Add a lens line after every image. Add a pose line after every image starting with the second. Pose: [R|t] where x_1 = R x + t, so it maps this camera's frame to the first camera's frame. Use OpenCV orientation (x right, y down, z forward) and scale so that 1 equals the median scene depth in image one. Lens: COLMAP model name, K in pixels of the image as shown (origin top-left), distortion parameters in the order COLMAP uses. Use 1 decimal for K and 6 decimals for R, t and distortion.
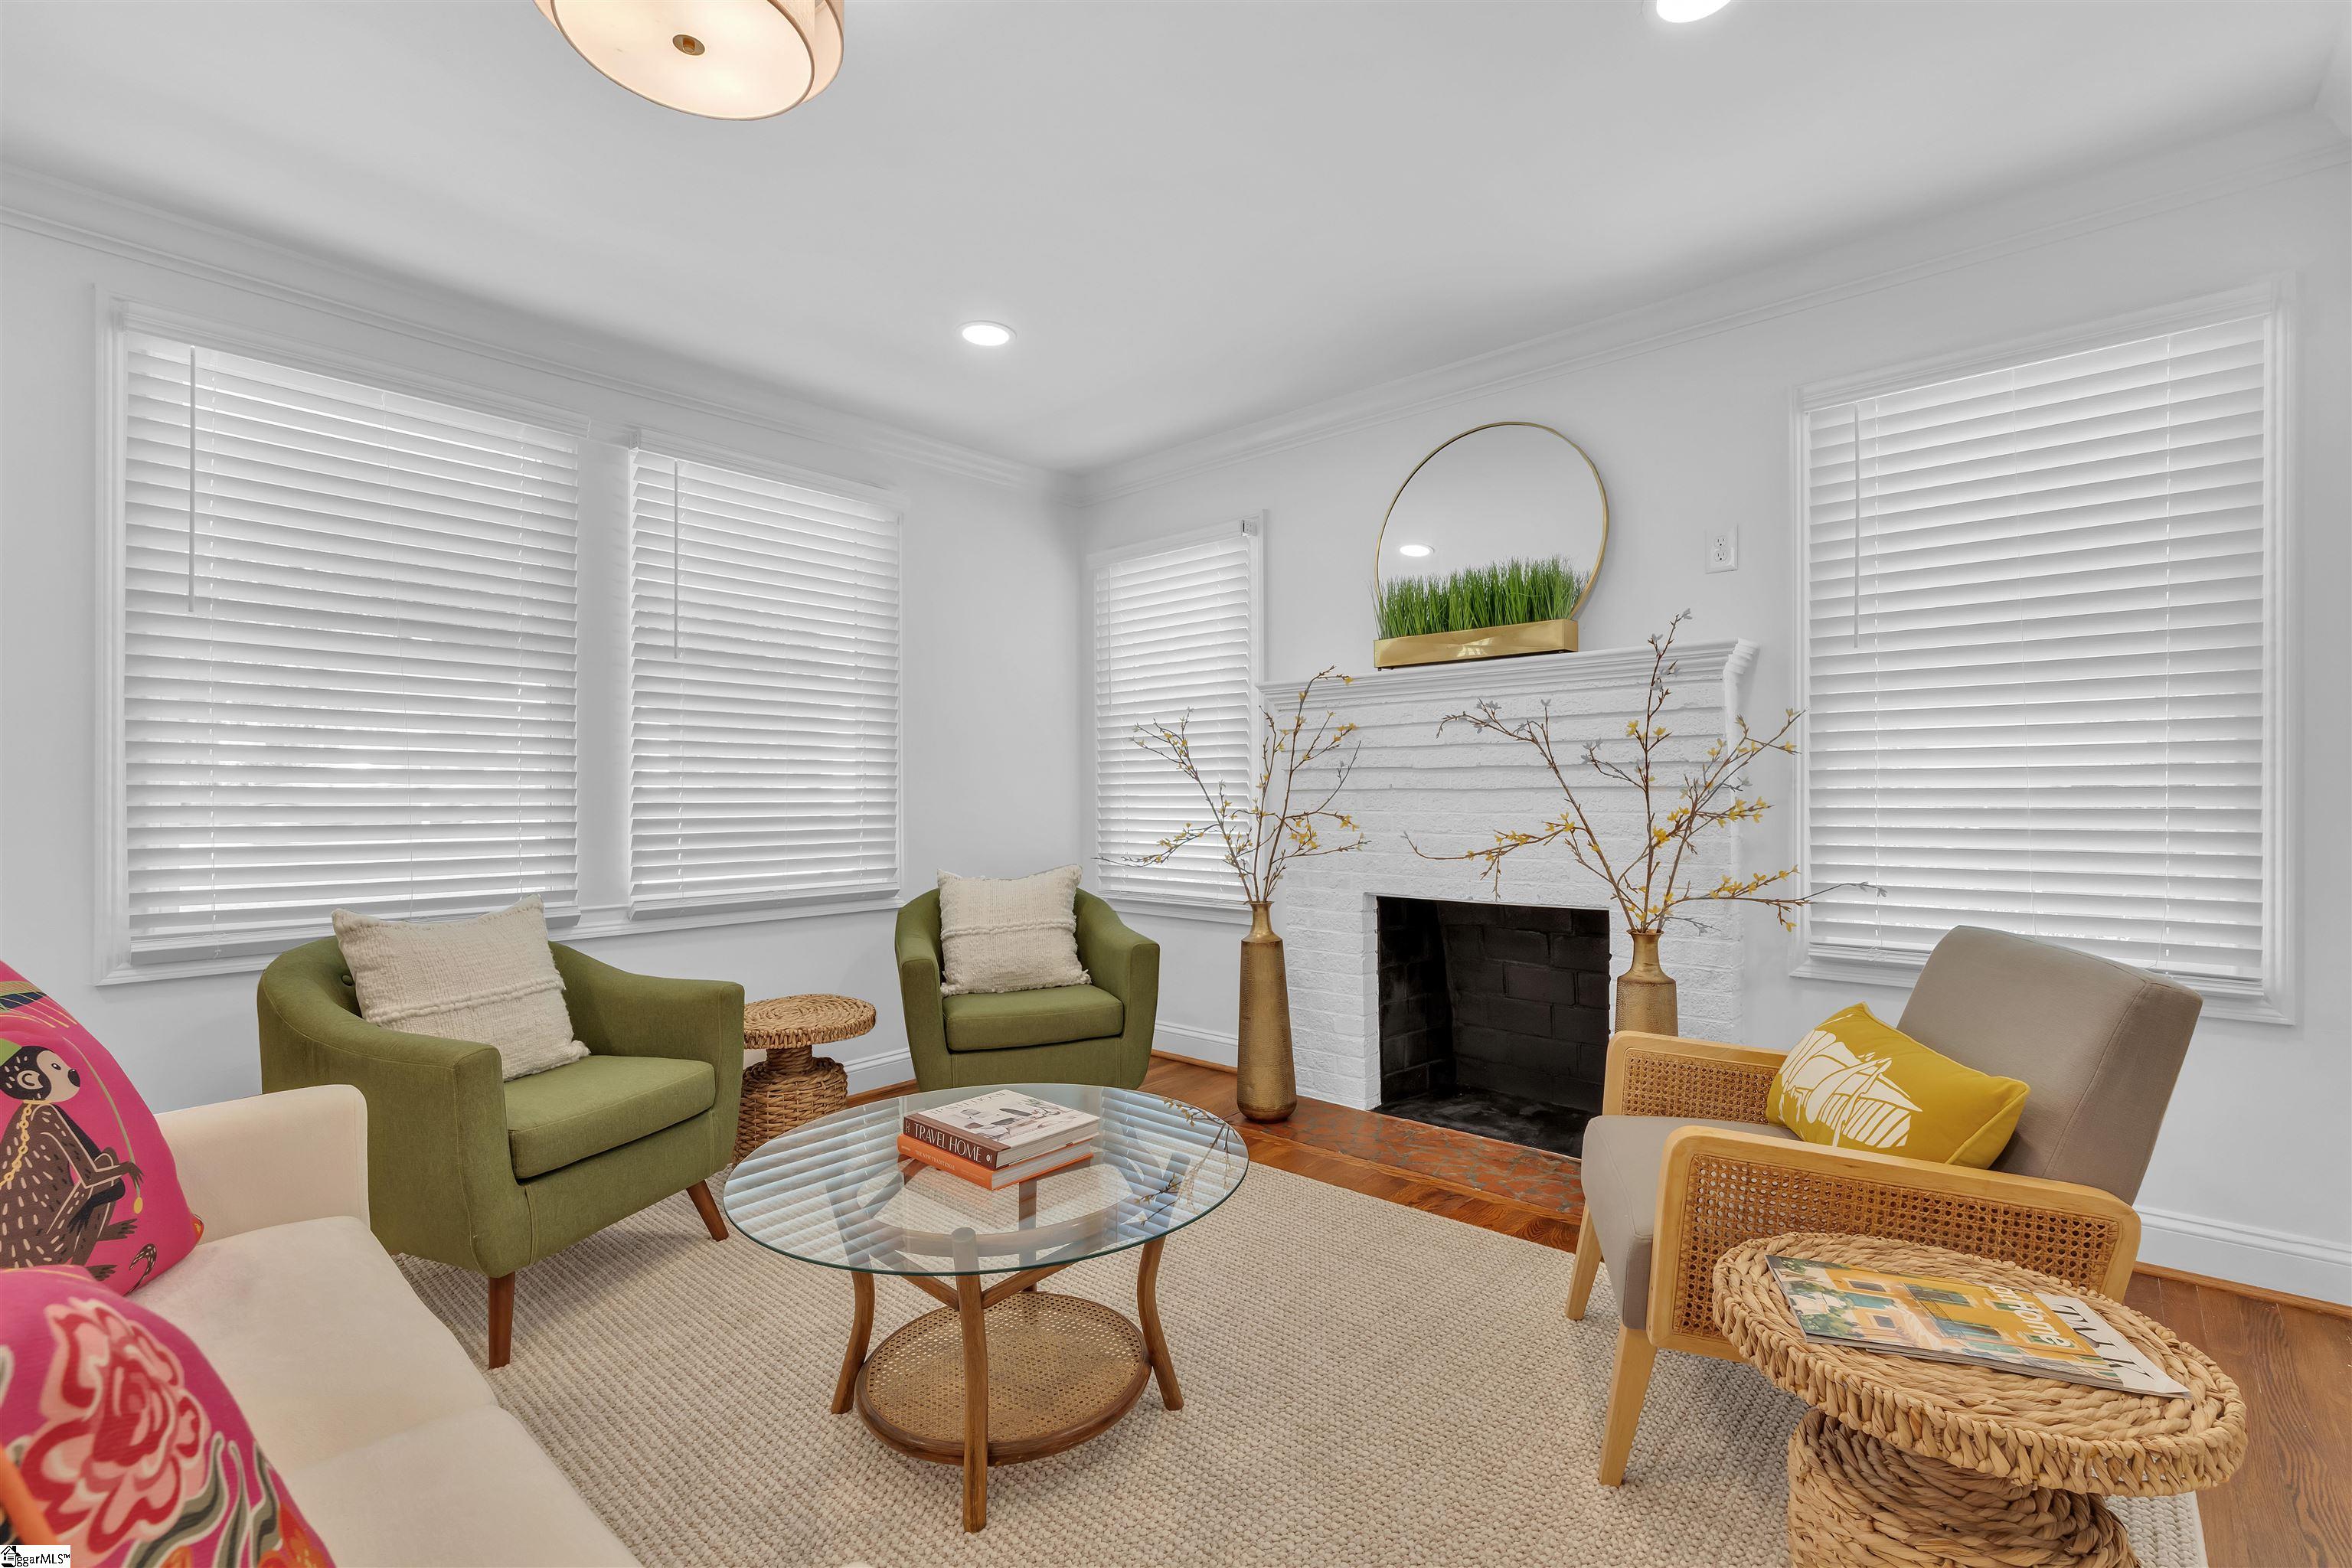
lens RADIAL K [[1019.3, 0, 1175.5], [0, 1019.3, 792.7], [0, 0, 1]] dist [-0.003759, 0.000072]
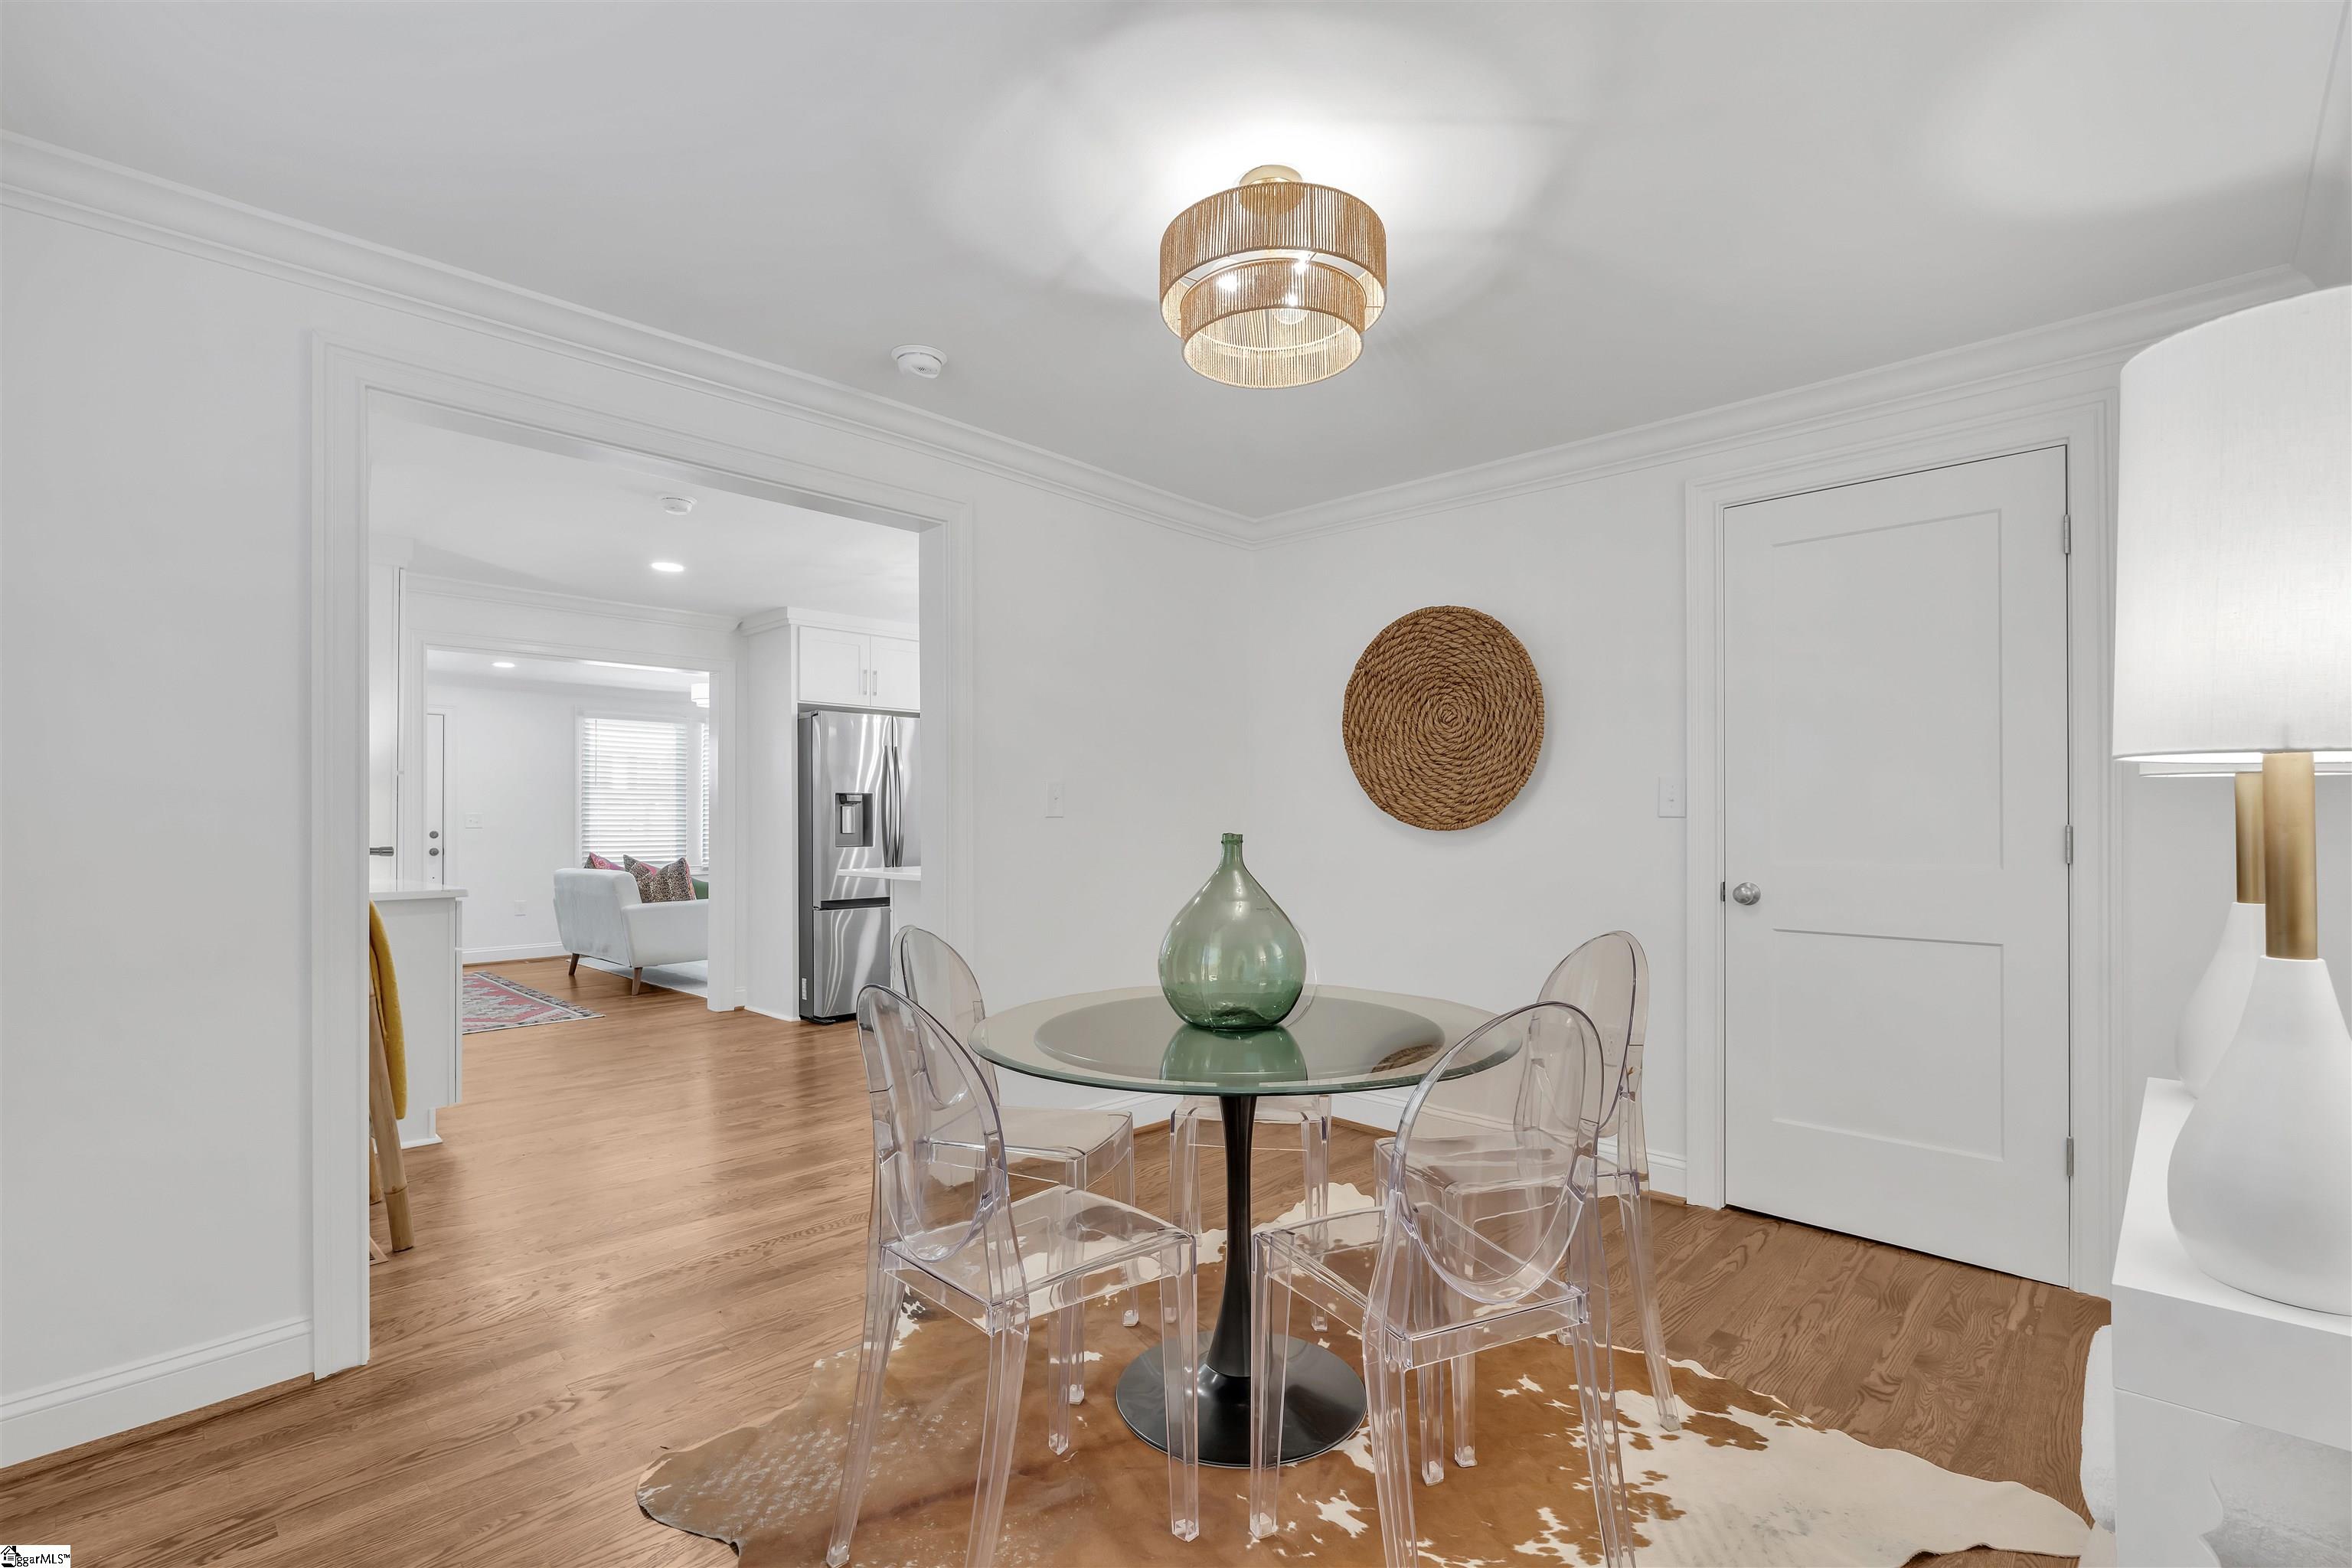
lens RADIAL K [[1050.9, 0, 1172.2], [0, 1050.9, 804.1], [0, 0, 1]] dist [-0.002828, -0.000539]
pose [[0.999088, -0.002518, -0.042627, 1.215626], [0.002133, 0.999957, -0.009059, -0.055084], [0.042648, 0.008959, 0.999050, -2.510769]]
